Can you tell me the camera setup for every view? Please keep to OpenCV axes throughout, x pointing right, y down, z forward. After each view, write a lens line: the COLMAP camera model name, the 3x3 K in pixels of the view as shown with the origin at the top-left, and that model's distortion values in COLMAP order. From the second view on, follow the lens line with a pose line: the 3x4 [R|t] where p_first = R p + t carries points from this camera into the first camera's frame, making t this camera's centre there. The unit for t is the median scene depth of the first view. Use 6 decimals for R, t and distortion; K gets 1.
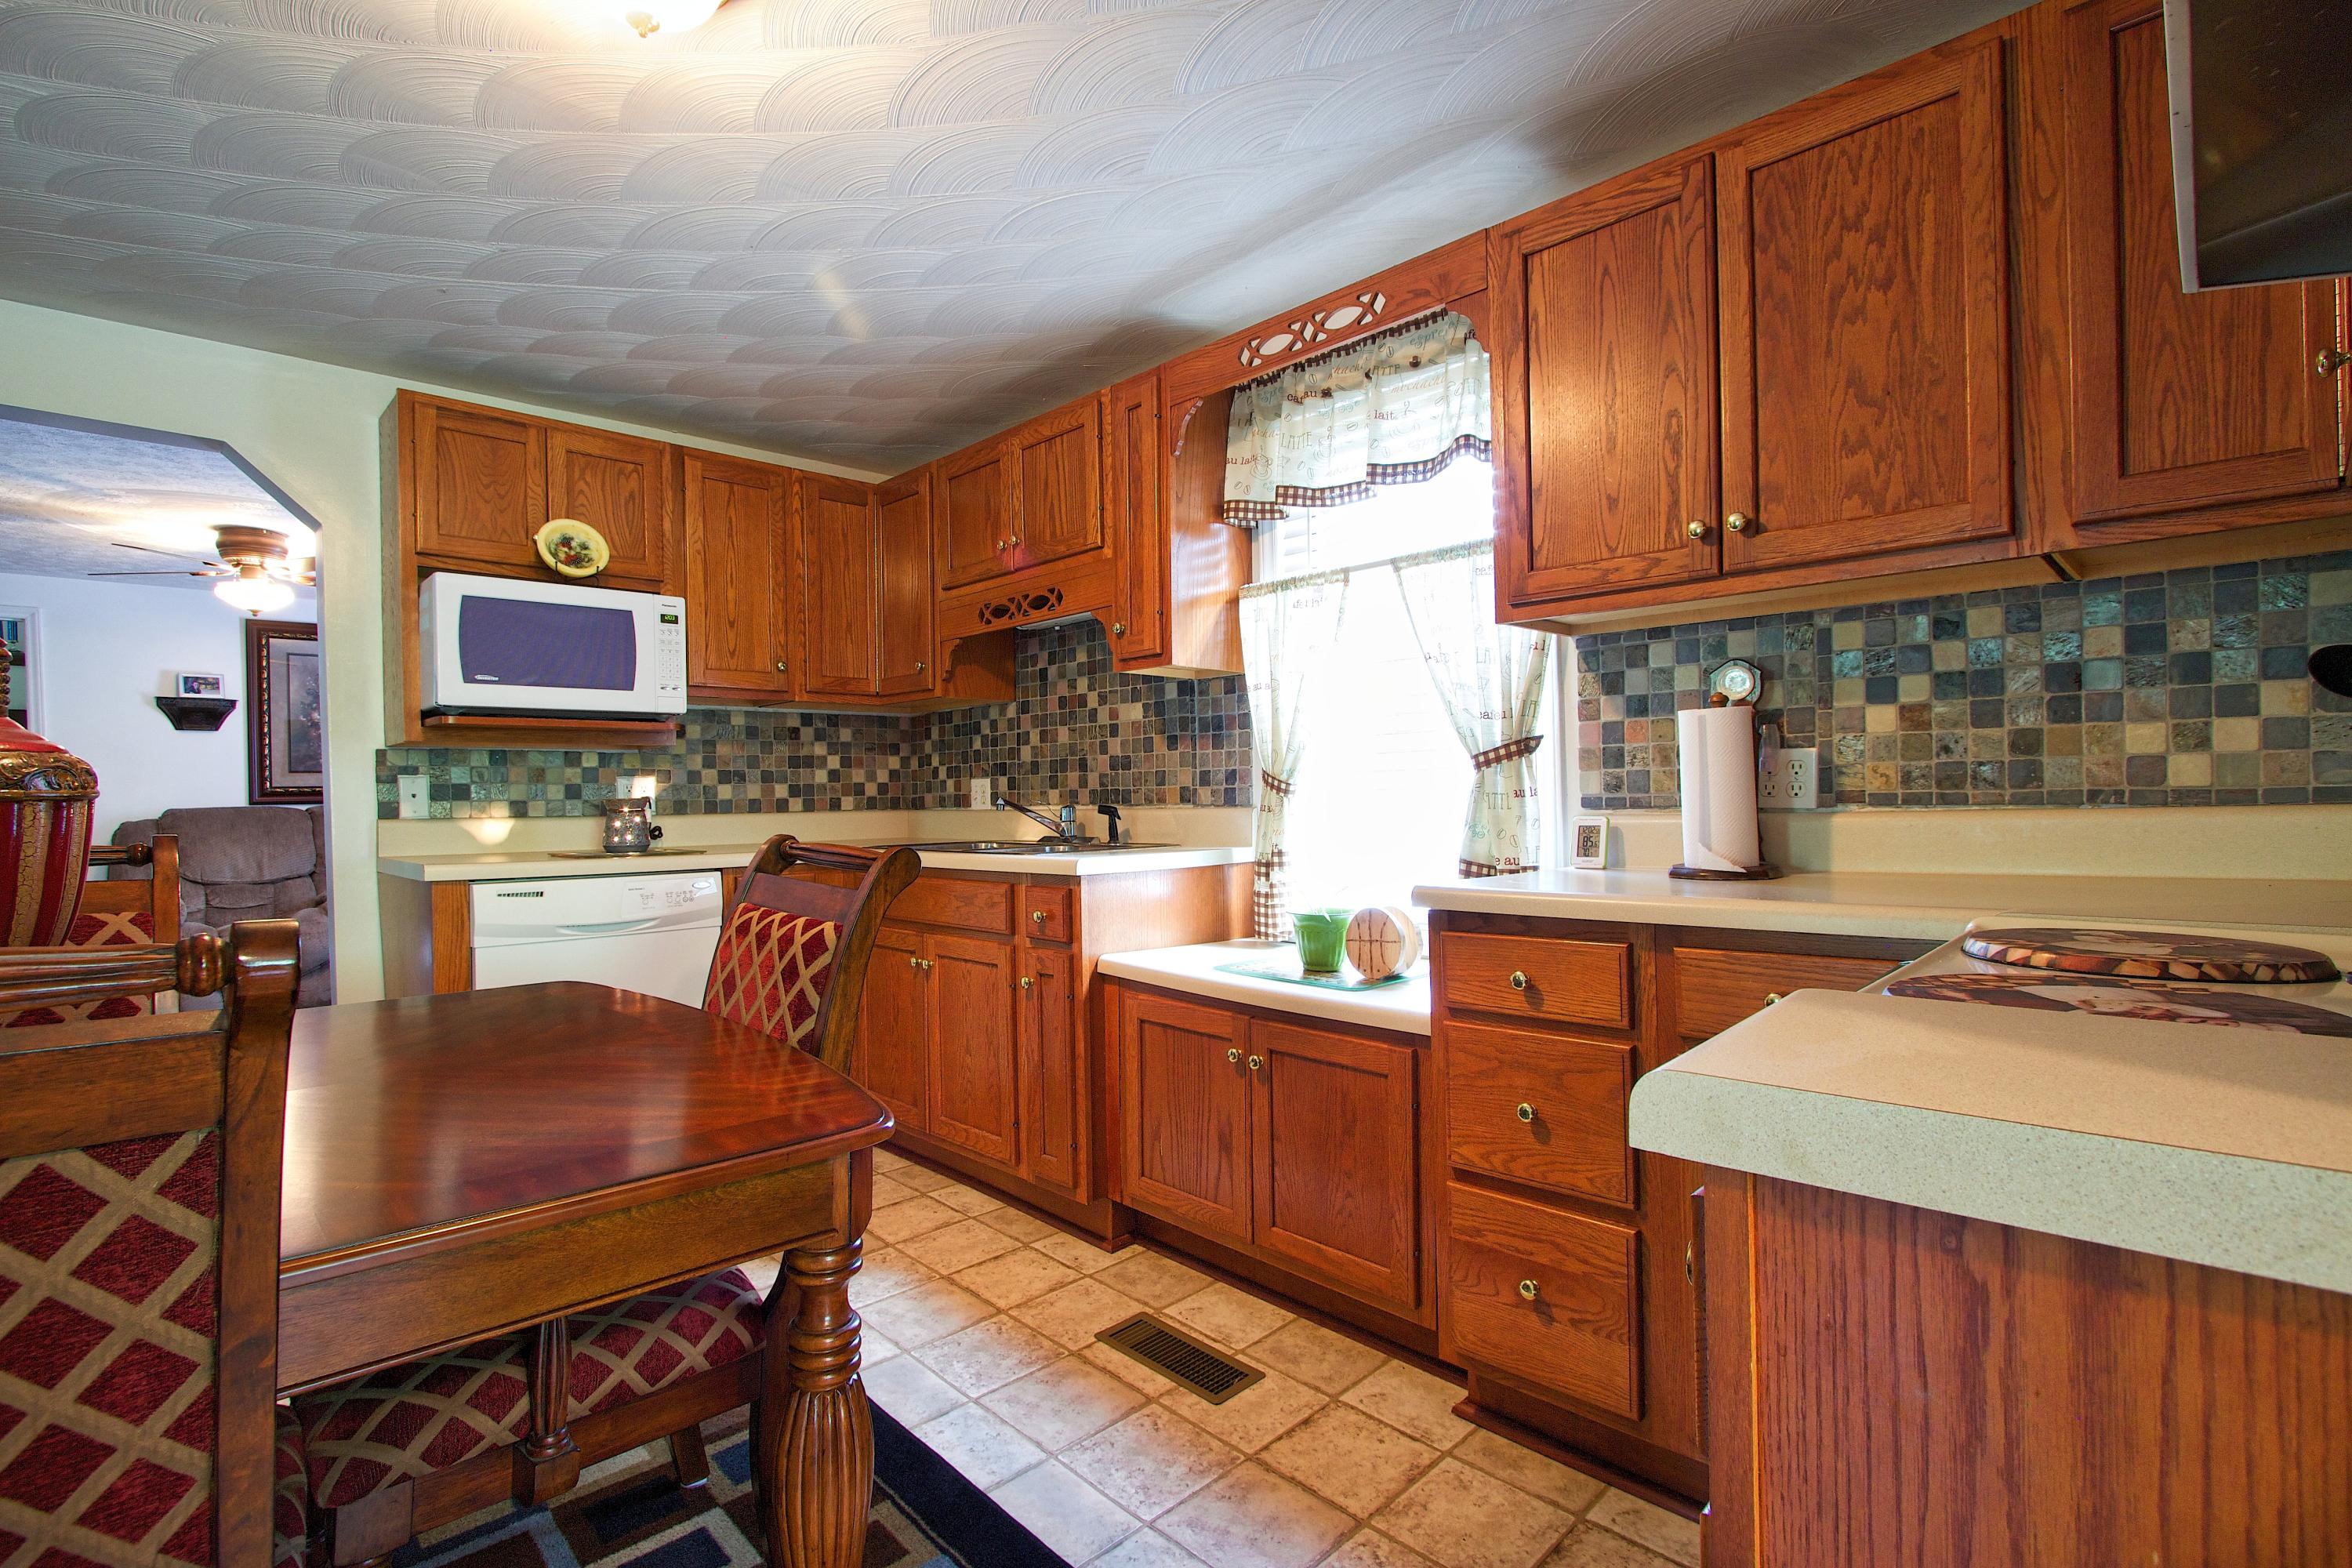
lens RADIAL K [[1088.4, 0, 1180.5], [0, 1088.4, 789.5], [0, 0, 1]] dist [-0.019919, 0.004398]
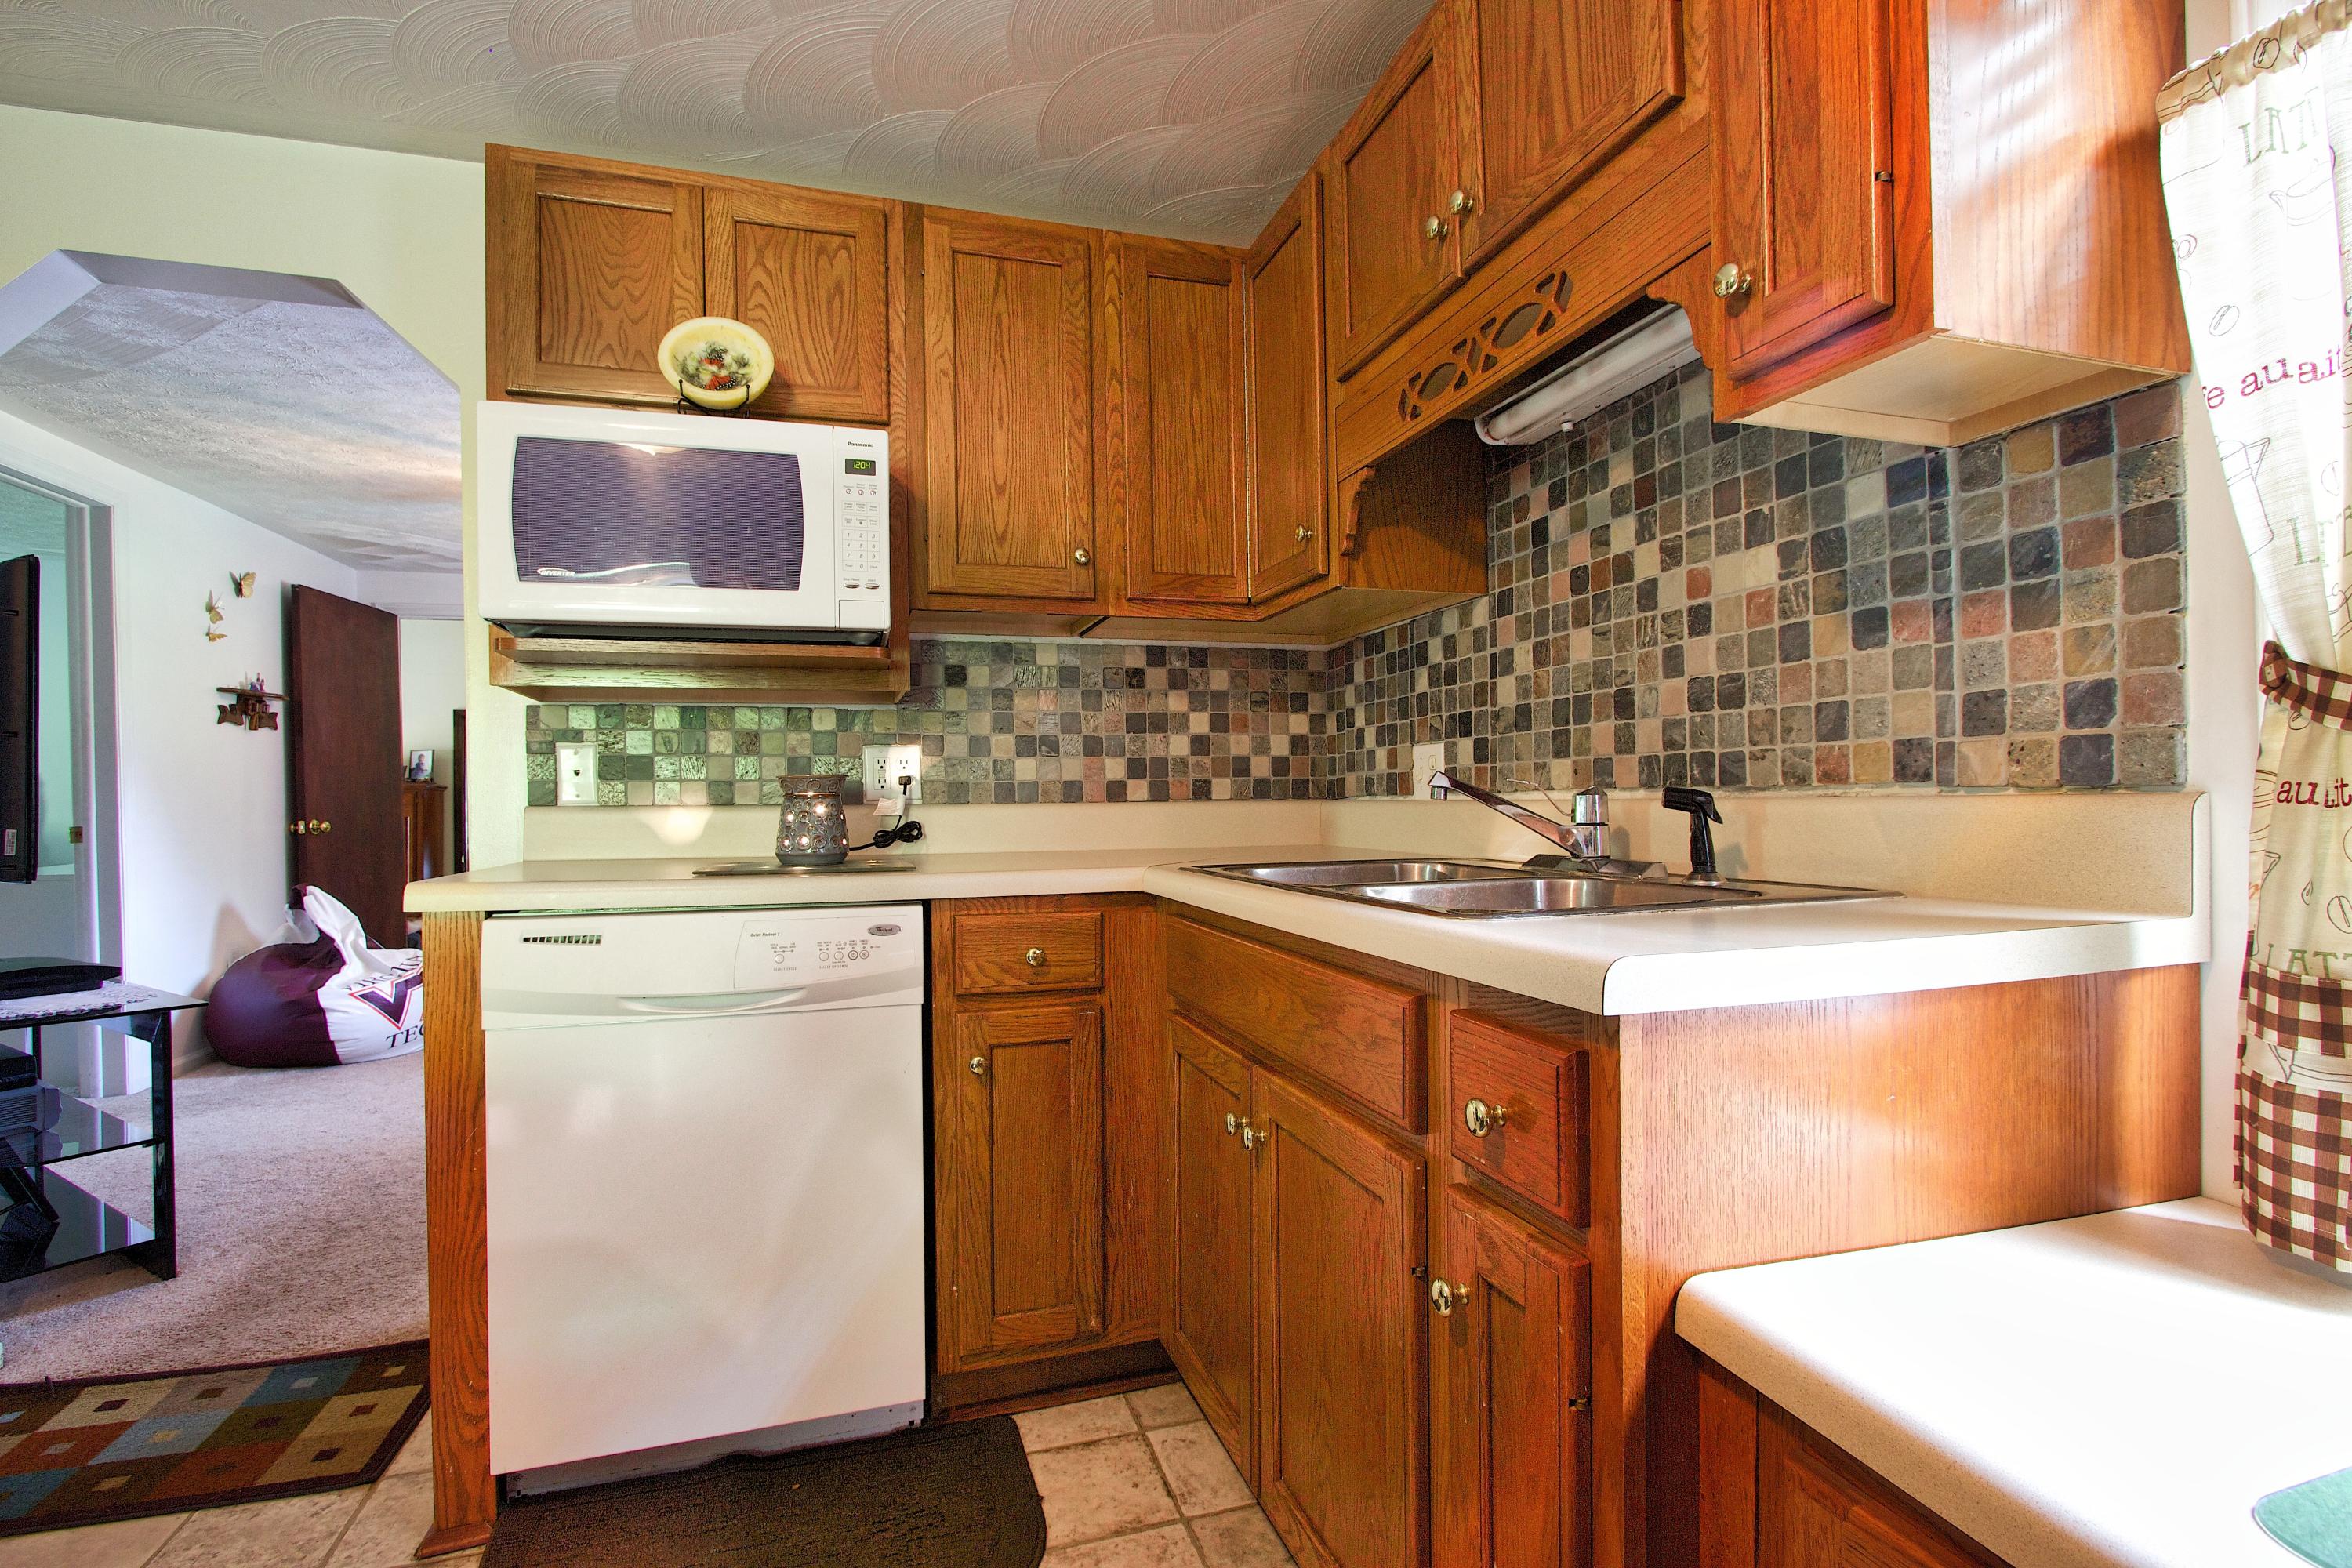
lens RADIAL K [[1088.4, 0, 1180.5], [0, 1088.4, 789.5], [0, 0, 1]] dist [-0.019919, 0.004398]
pose [[0.889240, 0.001653, -0.457439, -0.046657], [0.000772, 0.999987, 0.005115, 0.011794], [0.457441, -0.004902, 0.889227, 0.504992]]
